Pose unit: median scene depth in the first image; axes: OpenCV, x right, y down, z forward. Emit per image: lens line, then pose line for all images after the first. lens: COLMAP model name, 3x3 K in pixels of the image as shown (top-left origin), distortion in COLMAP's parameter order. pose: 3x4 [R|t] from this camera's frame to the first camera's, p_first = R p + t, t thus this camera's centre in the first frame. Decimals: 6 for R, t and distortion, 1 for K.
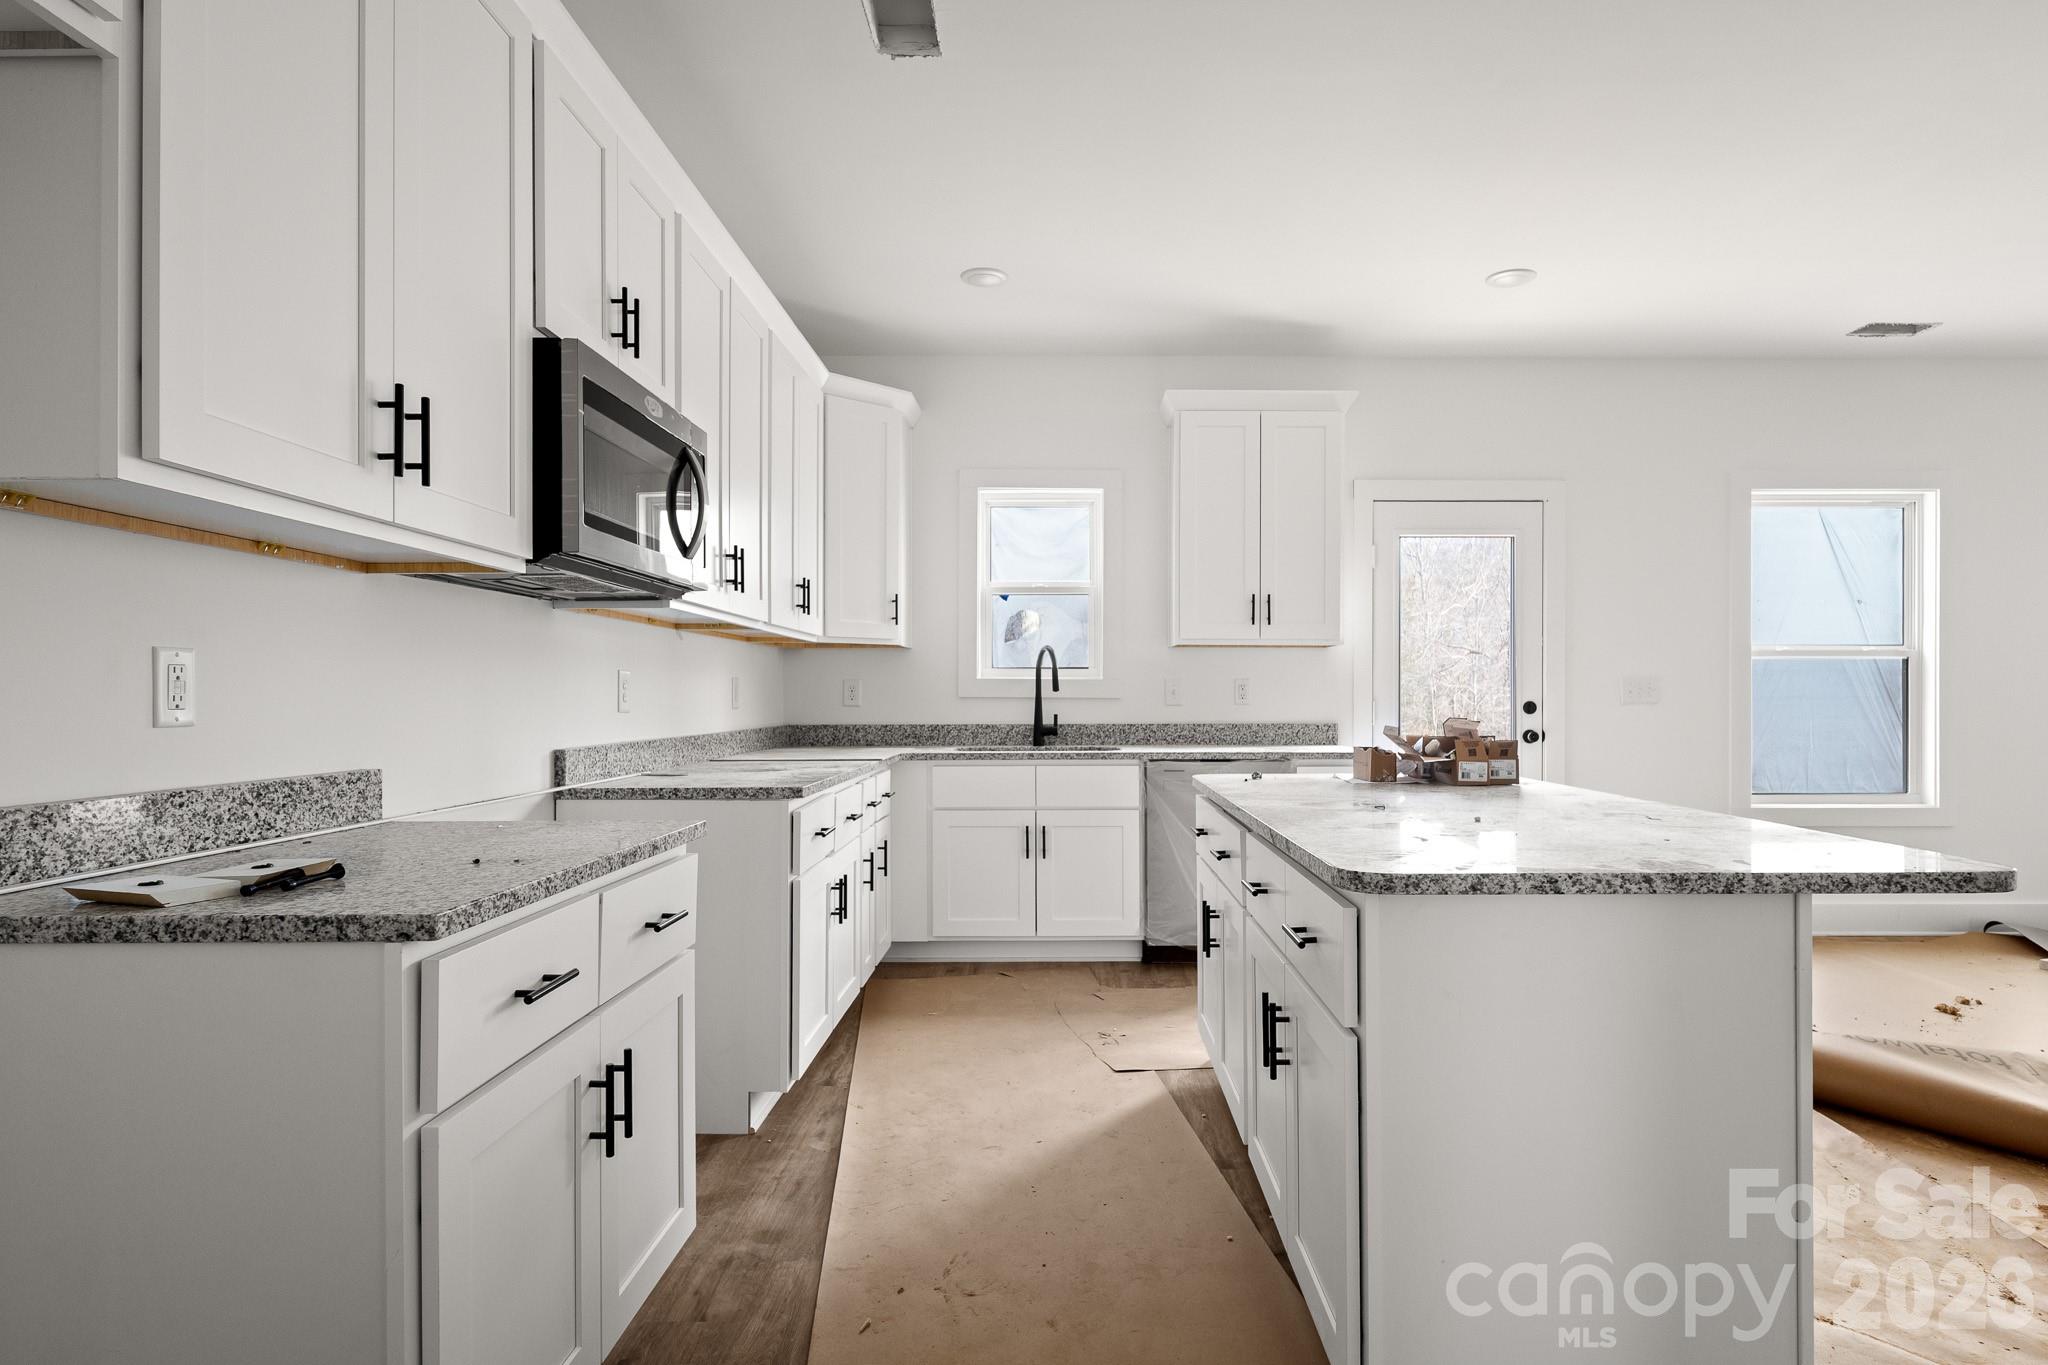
lens RADIAL K [[1112.8, 0, 1017.3], [0, 1112.8, 699.1], [0, 0, 1]] dist [0.001273, 0.001835]
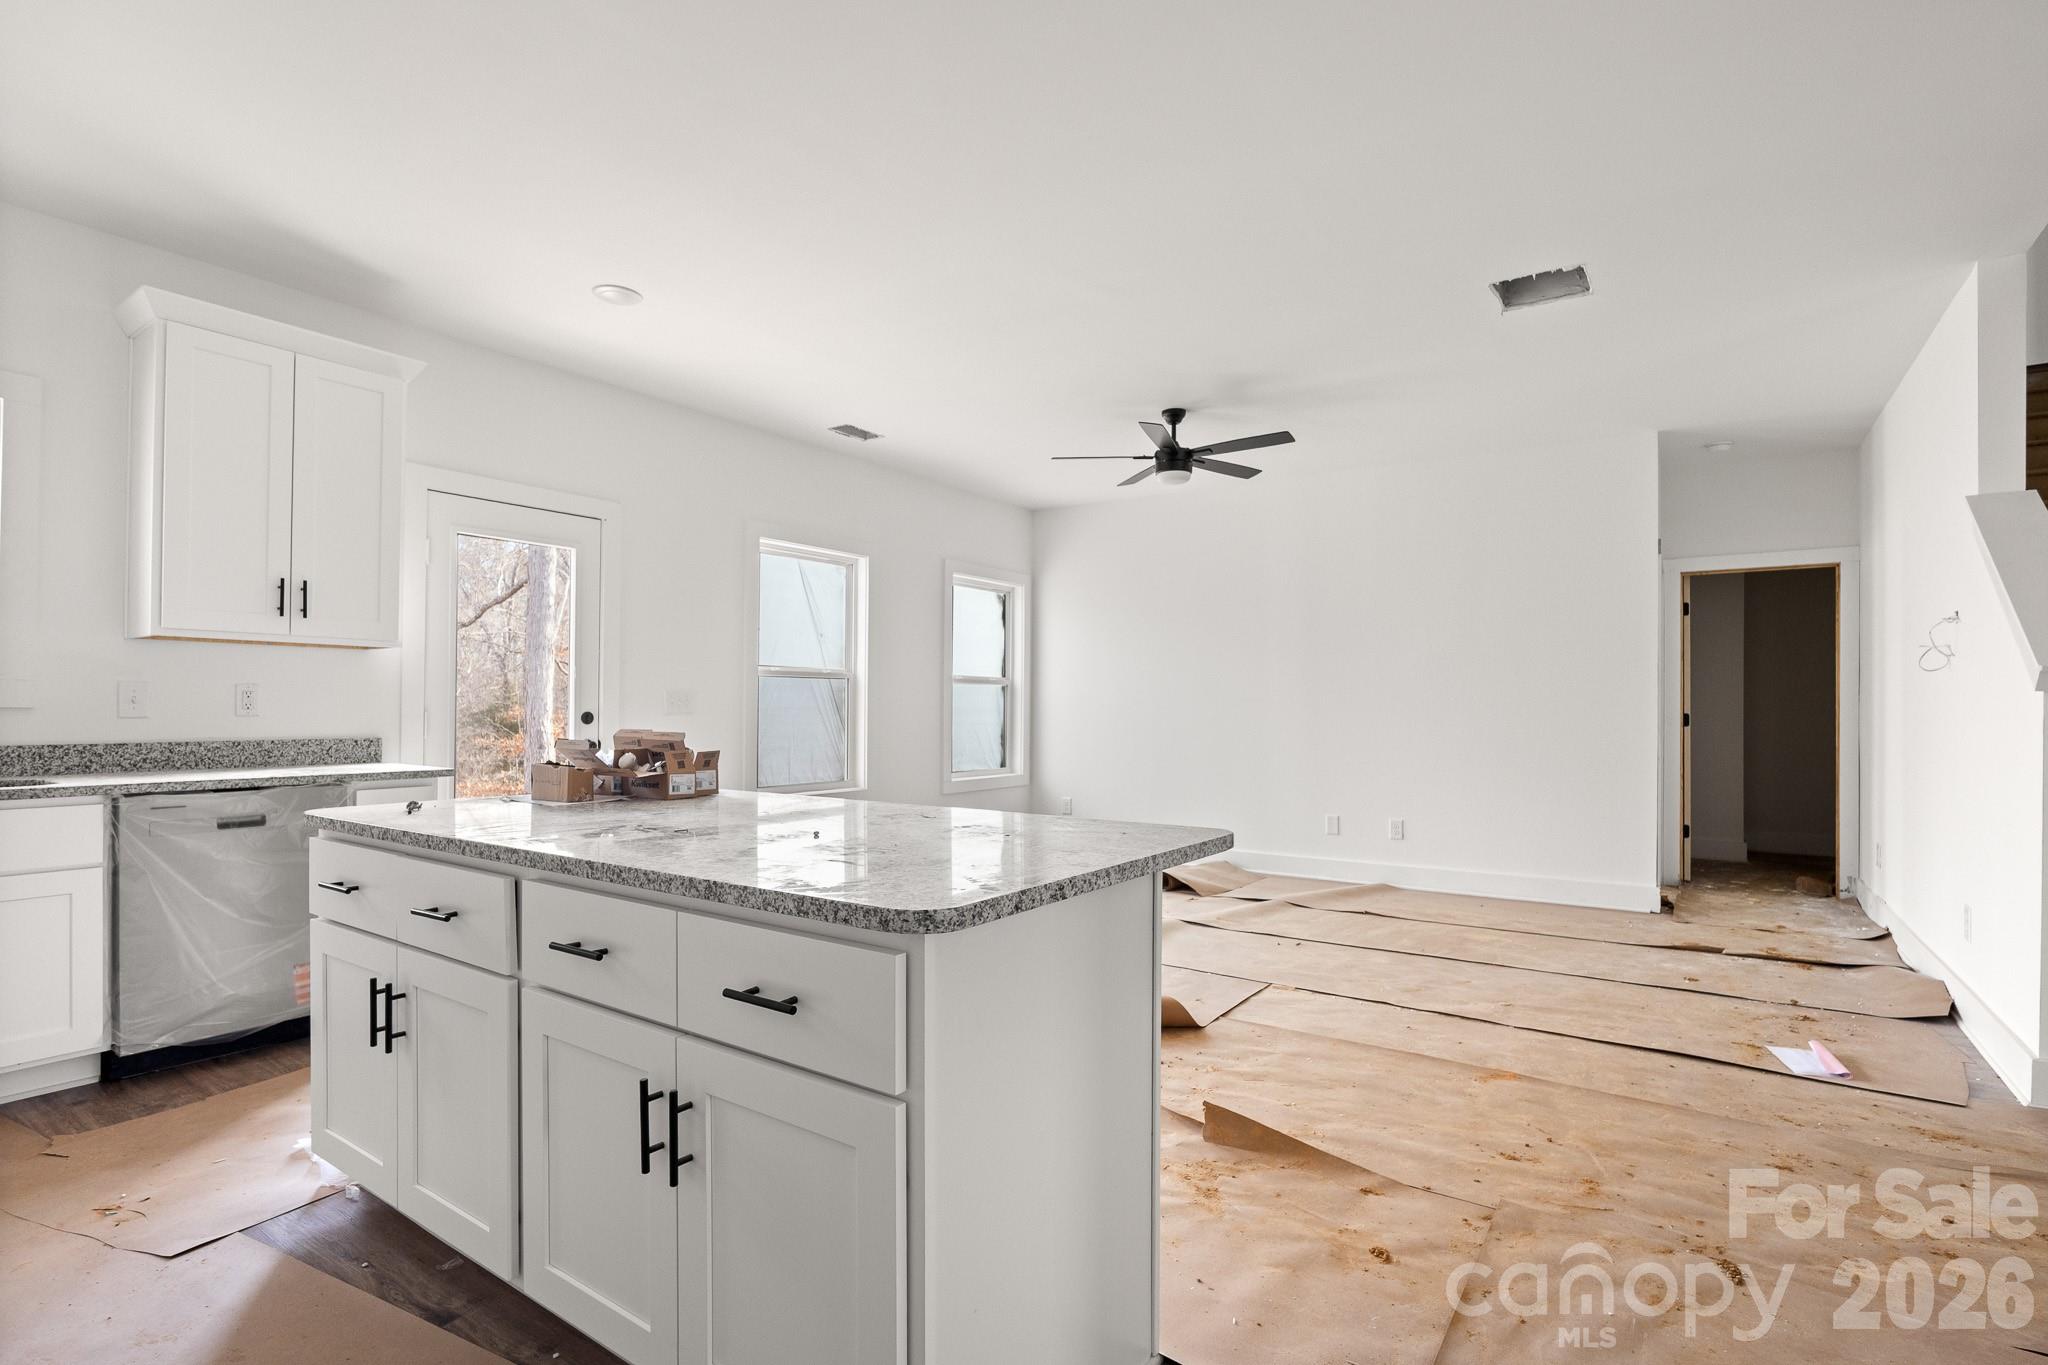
lens RADIAL K [[1002.5, 0, 1054.2], [0, 1002.5, 706.1], [0, 0, 1]] dist [-0.001549, -0.001192]
pose [[0.549775, 0.004626, 0.835300, -0.138716], [-0.001080, 0.999988, -0.004828, 0.000651], [-0.835312, 0.001752, 0.549773, 0.237110]]
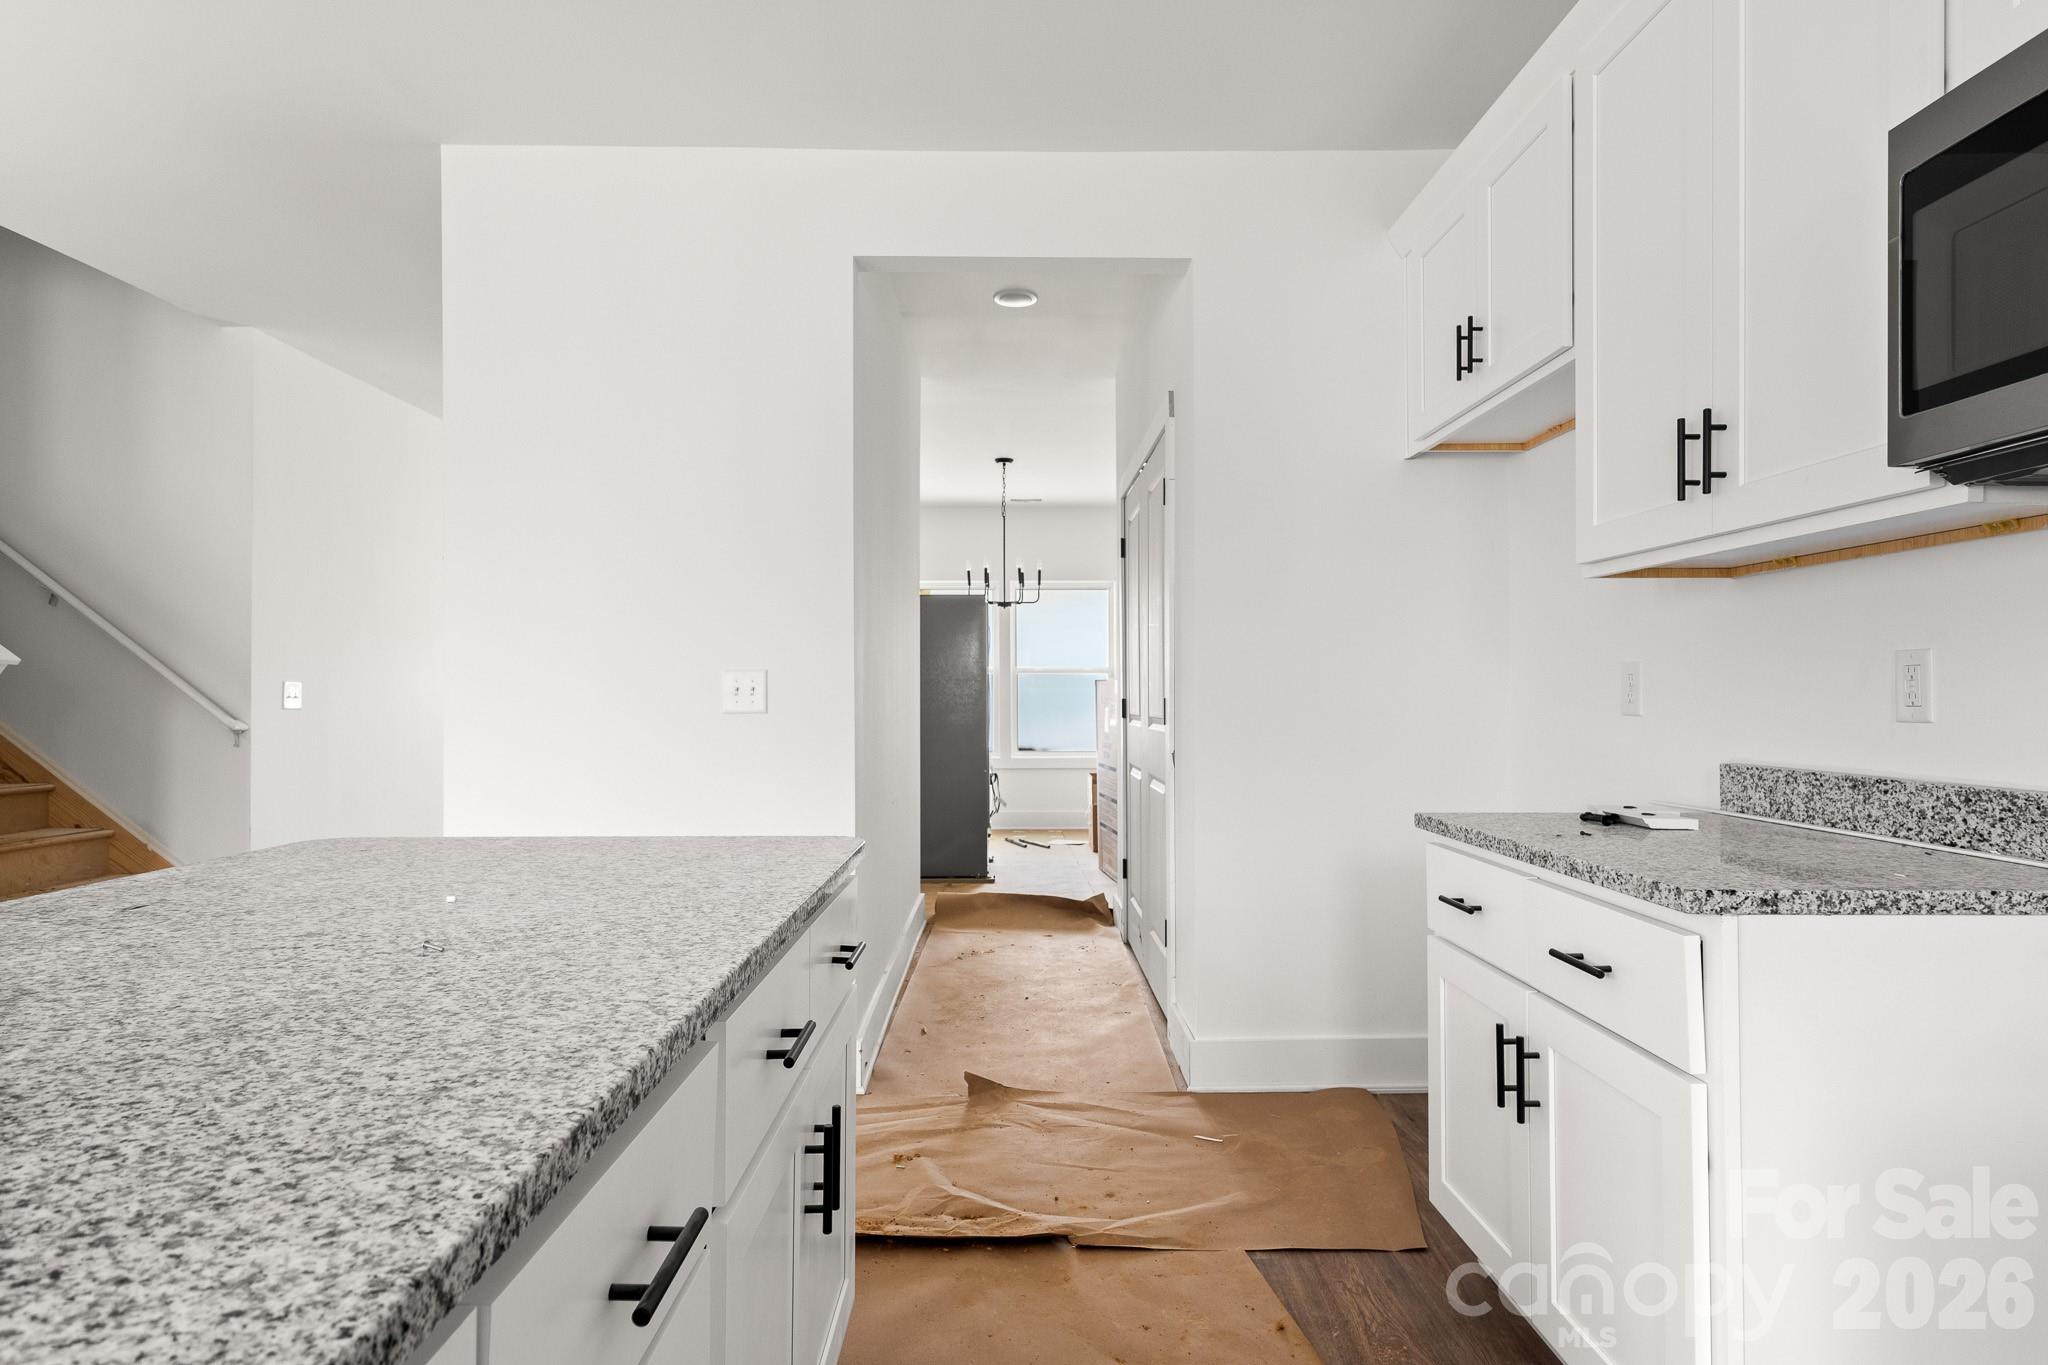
lens RADIAL K [[1113.2, 0, 1024.0], [0, 1113.2, 682.5], [0, 0, 1]] dist [-0.000548, 0.000391]
pose [[-0.998484, 0.003546, -0.054927, 0.098778], [0.004054, 0.999950, -0.009149, -0.004354], [0.054892, -0.009358, -0.998448, 1.191410]]
